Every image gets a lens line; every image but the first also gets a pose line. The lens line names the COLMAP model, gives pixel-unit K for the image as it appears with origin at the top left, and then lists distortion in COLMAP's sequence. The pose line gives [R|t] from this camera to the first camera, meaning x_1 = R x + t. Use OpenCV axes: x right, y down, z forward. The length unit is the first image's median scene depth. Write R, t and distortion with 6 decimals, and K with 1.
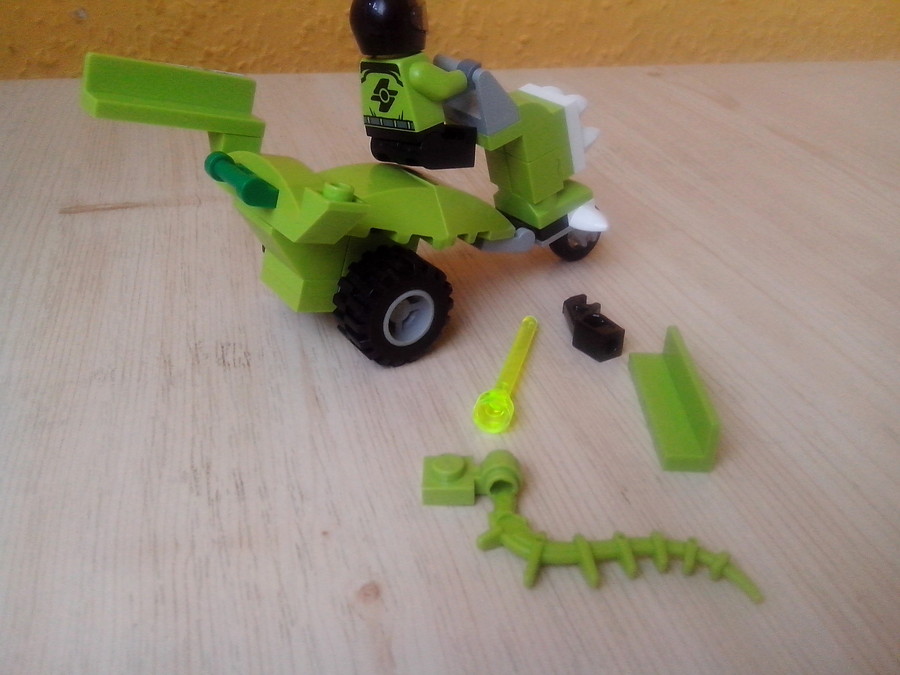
lens RADIAL K [[868.4, 0, 443.2], [0, 868.4, 336.7], [0, 0, 1]] dist [-0.017790, 0.000000]
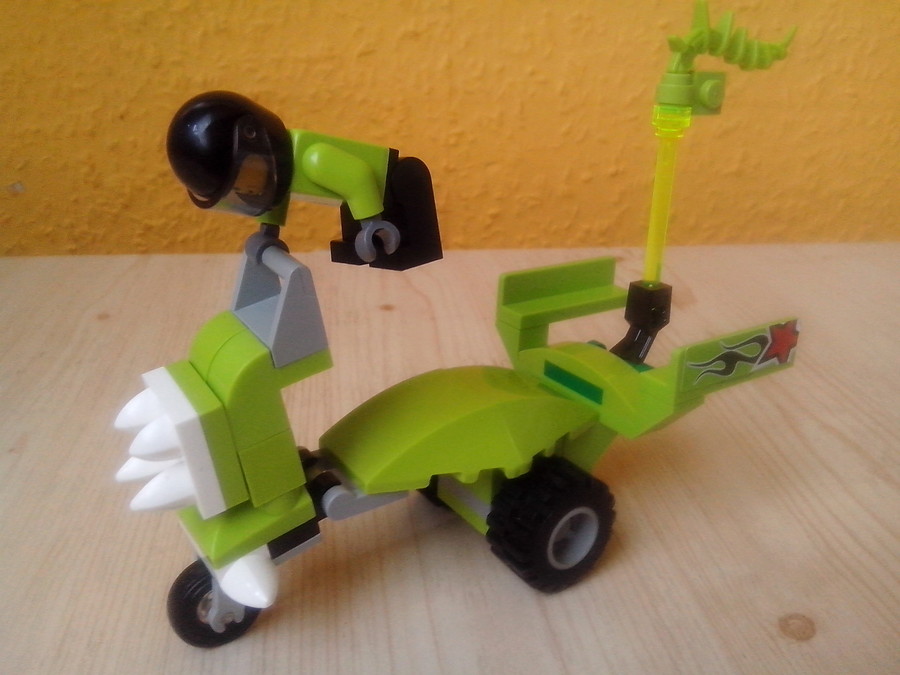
lens RADIAL K [[872.4, 0, 448.0], [0, 872.4, 338.6], [0, 0, 1]] dist [-0.015069, 0.000000]
pose [[0.990102, 0.031981, -0.136656, 0.185982], [-0.051834, 0.988177, -0.144288, -0.081771], [0.130426, 0.149944, 0.980054, 0.118109]]
